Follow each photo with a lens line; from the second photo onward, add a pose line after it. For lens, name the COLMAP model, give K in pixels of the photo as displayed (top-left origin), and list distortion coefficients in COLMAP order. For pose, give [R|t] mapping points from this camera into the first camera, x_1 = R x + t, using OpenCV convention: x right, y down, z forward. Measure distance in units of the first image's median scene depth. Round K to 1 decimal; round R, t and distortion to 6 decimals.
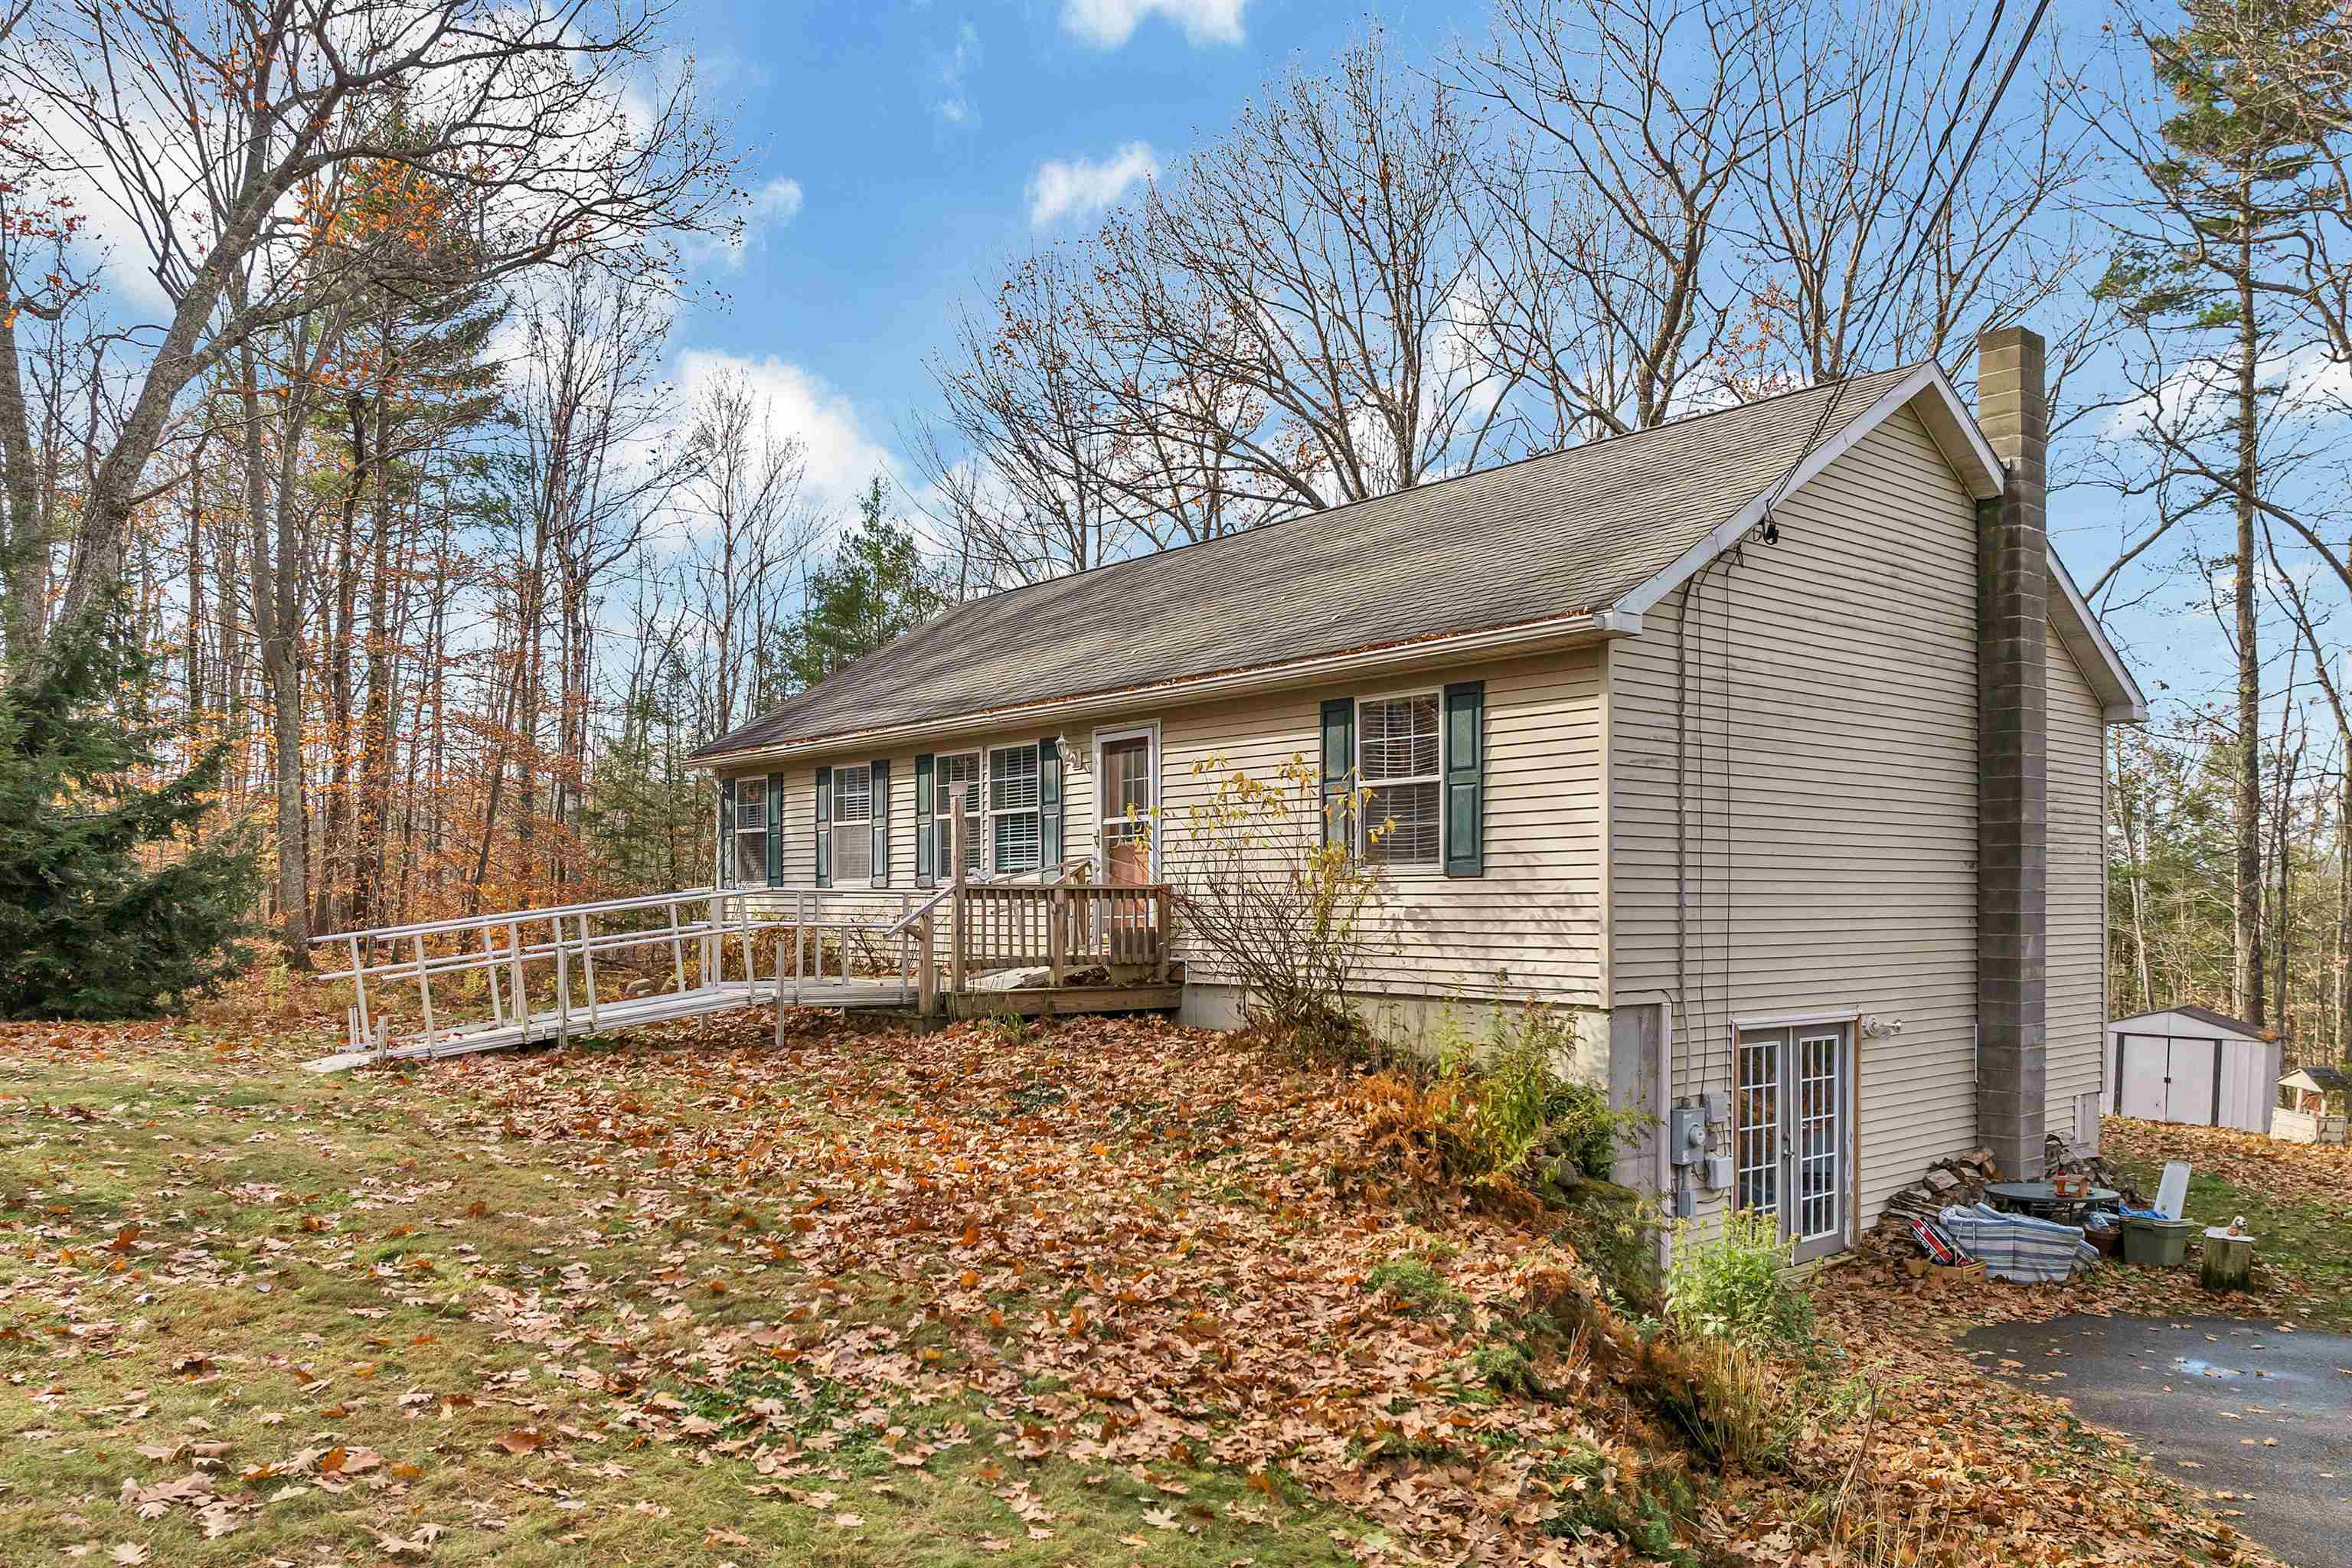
lens RADIAL K [[1739.6, 0, 1169.0], [0, 1739.6, 877.5], [0, 0, 1]] dist [-0.033413, -0.000207]
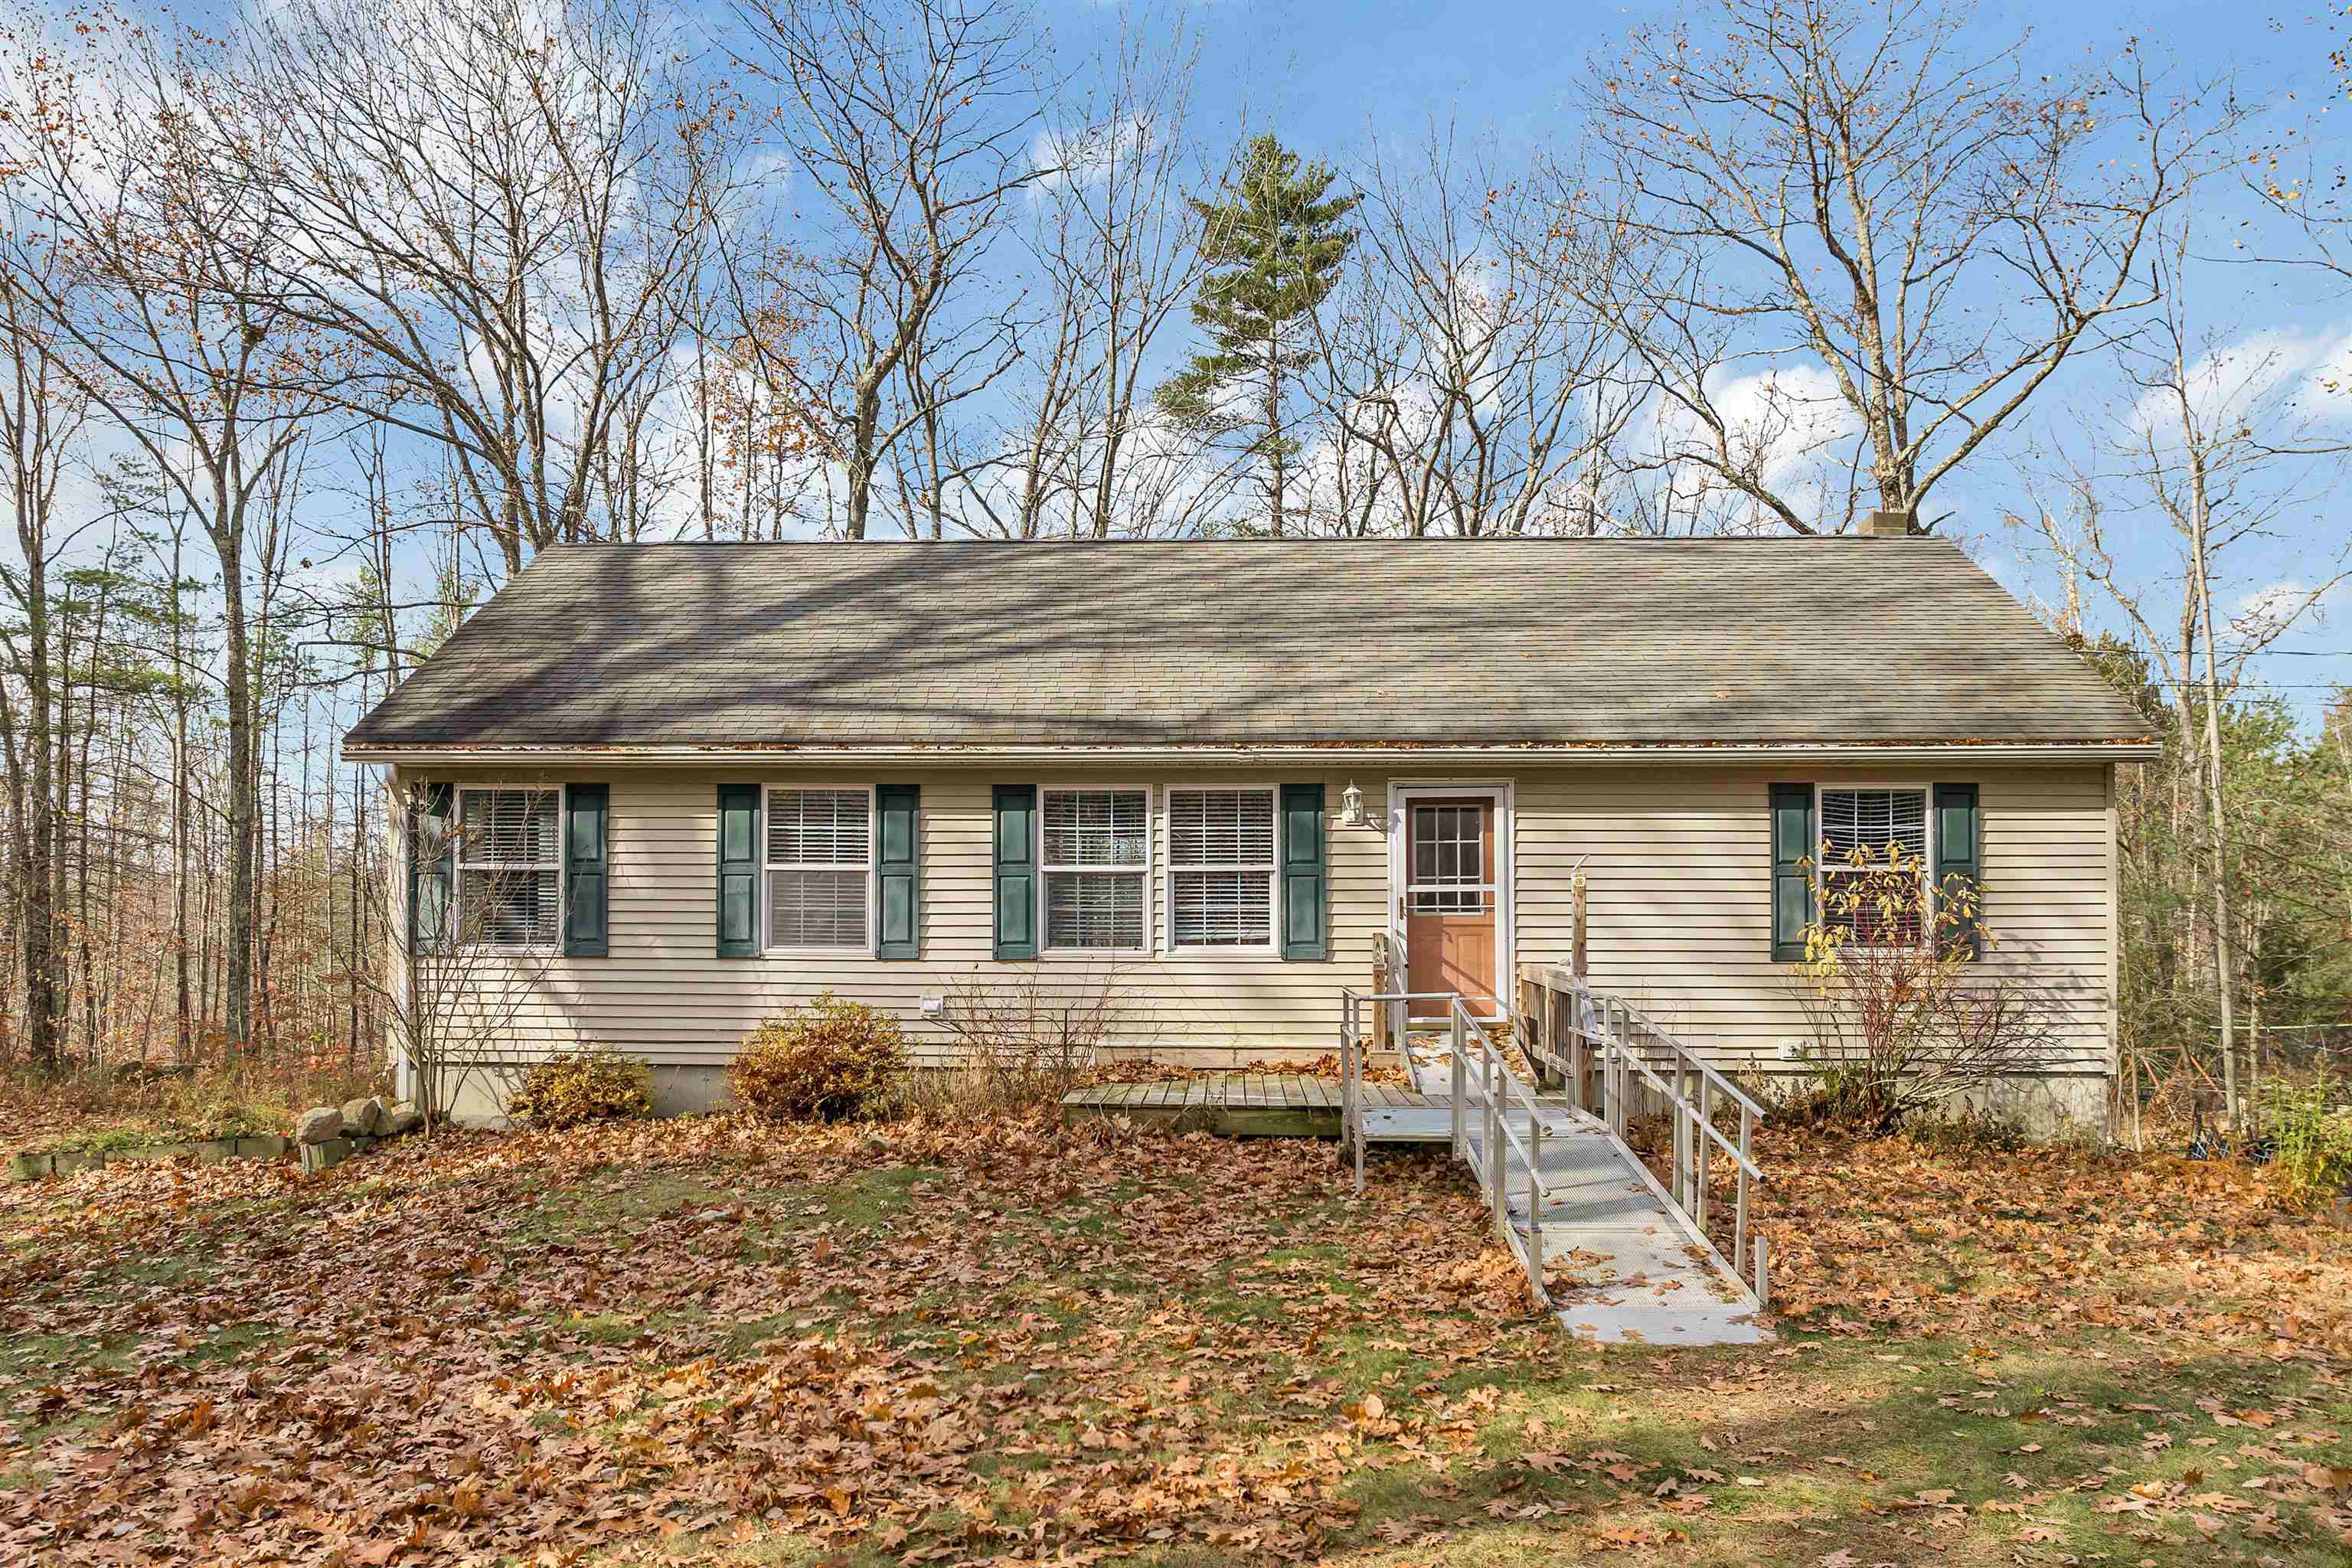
lens RADIAL K [[1739.6, 0, 1169.0], [0, 1739.6, 877.5], [0, 0, 1]] dist [-0.033413, -0.000207]
pose [[0.665586, 0.007253, 0.746286, -0.857400], [-0.014098, 0.999897, 0.002856, -0.043100], [-0.746188, -0.012422, 0.665619, 0.567565]]
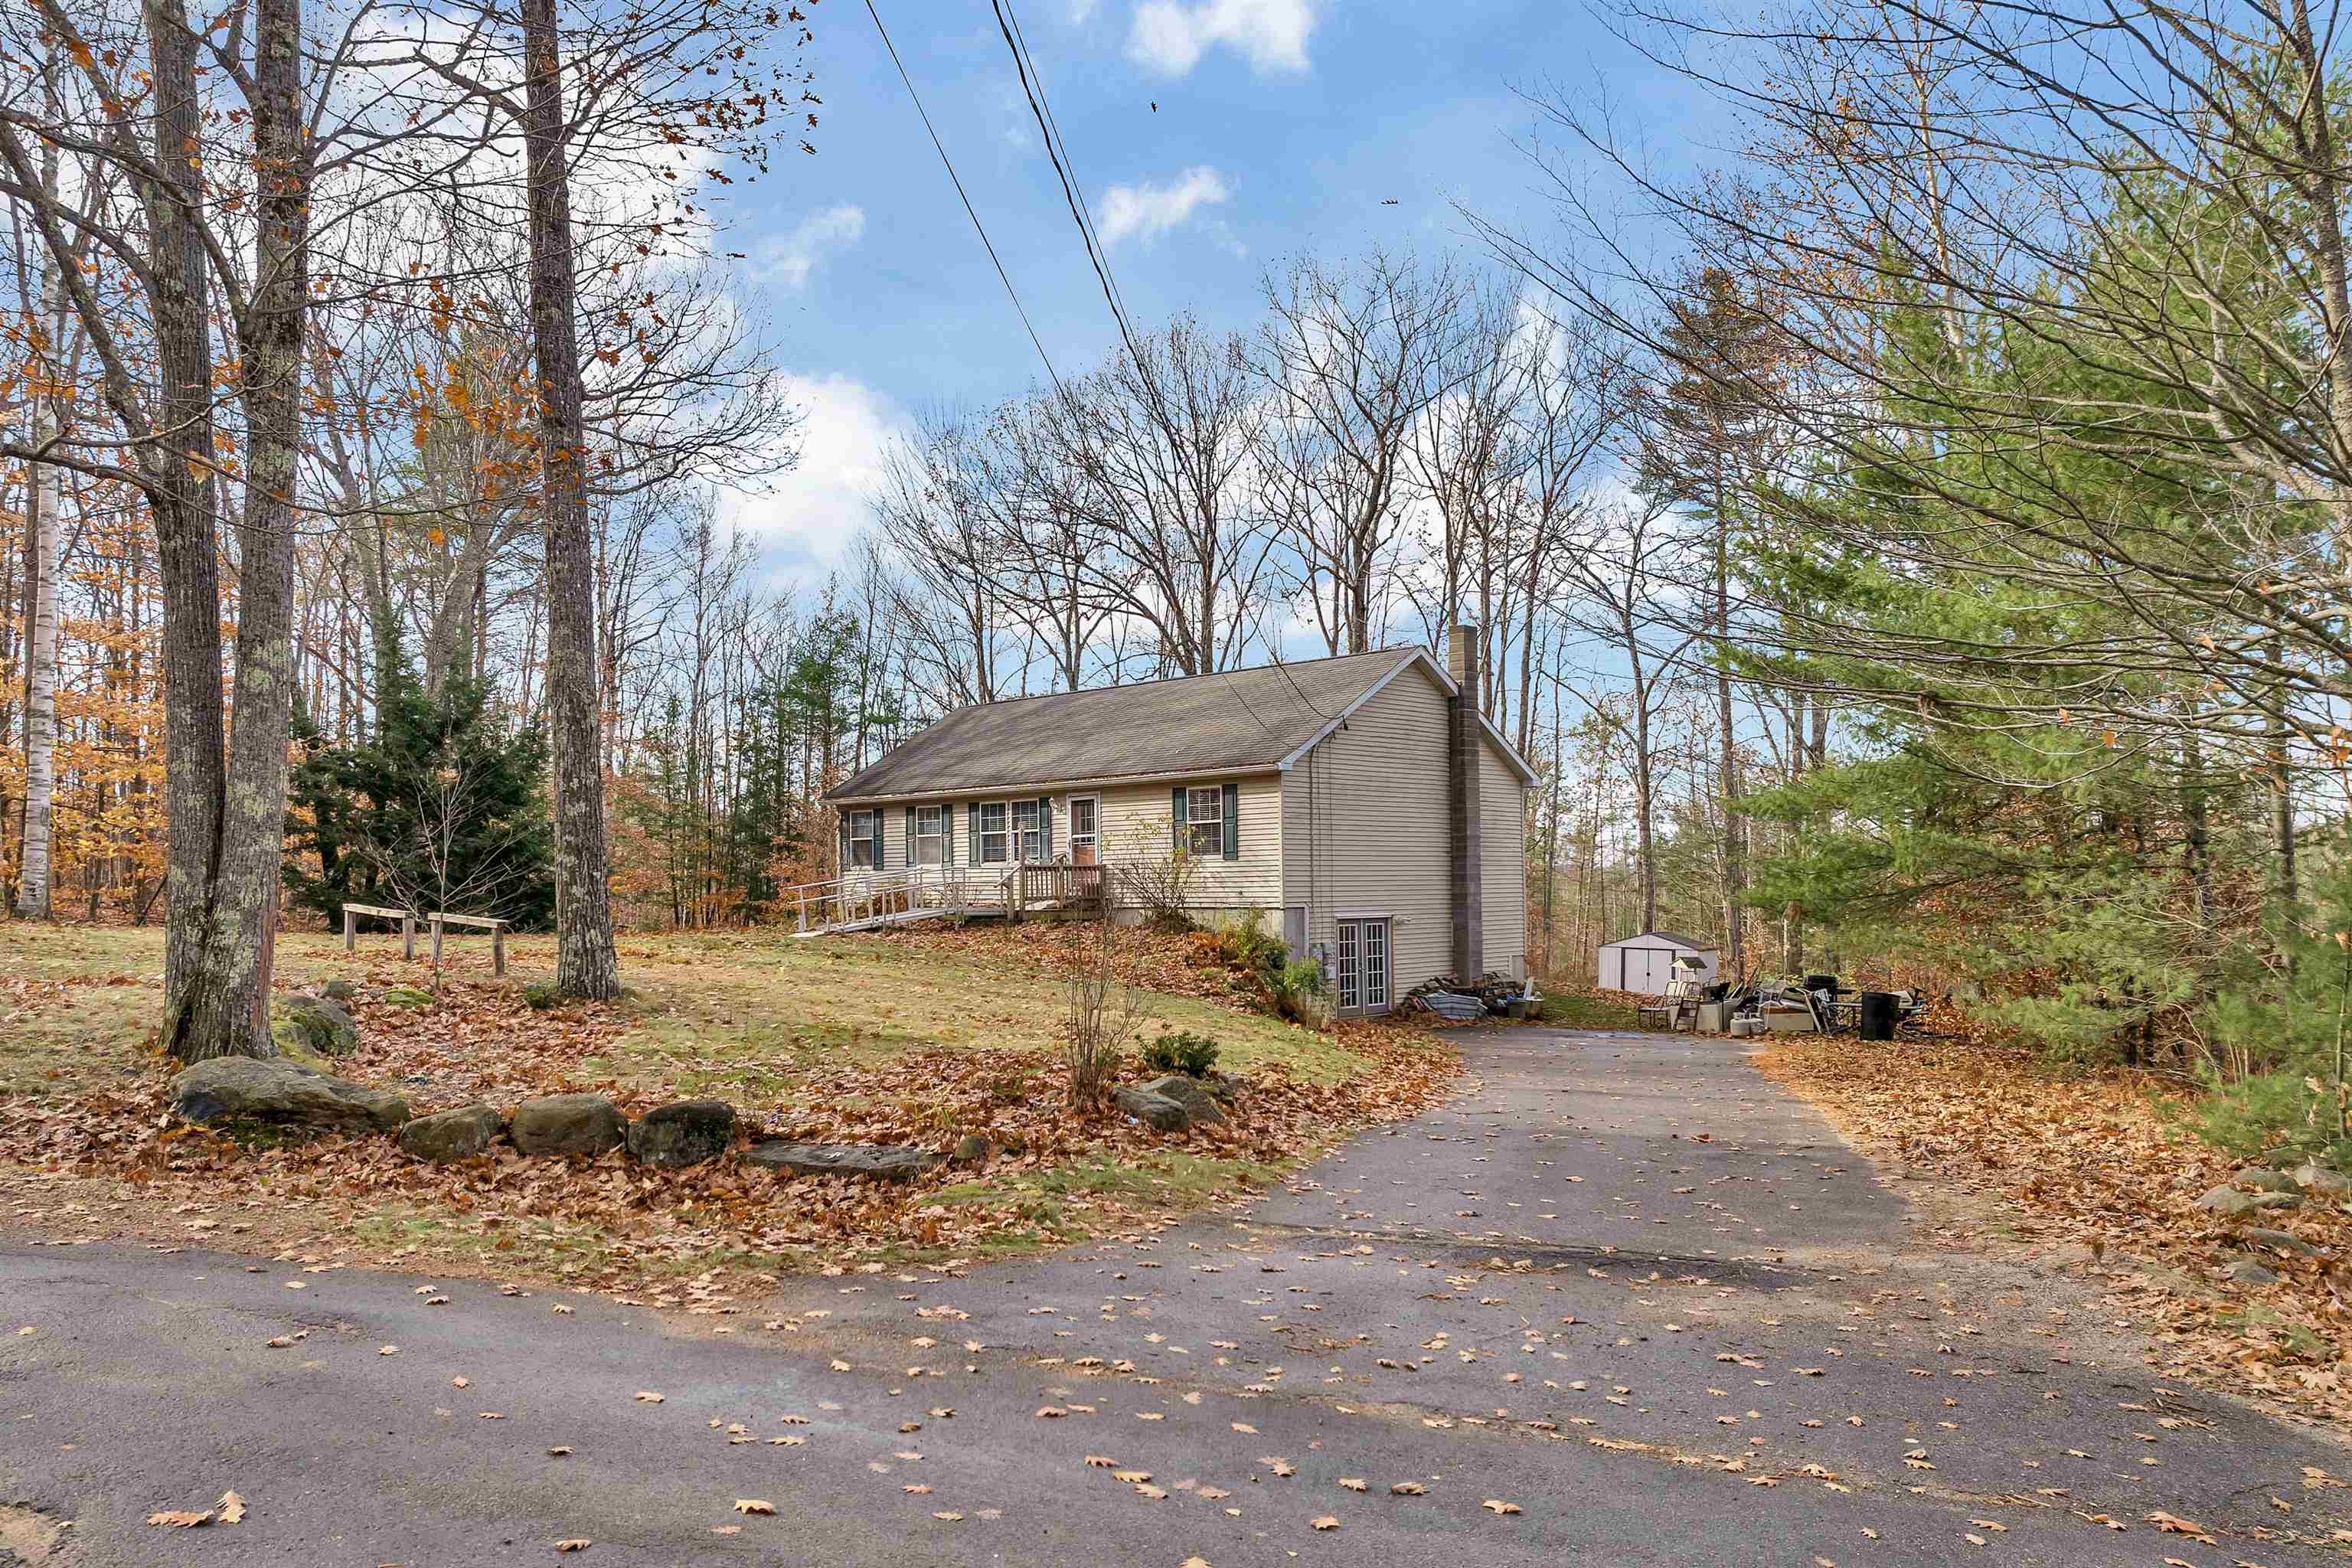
lens RADIAL K [[1739.6, 0, 1169.0], [0, 1739.6, 877.5], [0, 0, 1]] dist [-0.033413, -0.000207]
pose [[0.993726, -0.011635, 0.111233, -0.181704], [0.010694, 0.999902, 0.009051, 0.001344], [-0.111327, -0.007805, 0.993753, -1.359362]]
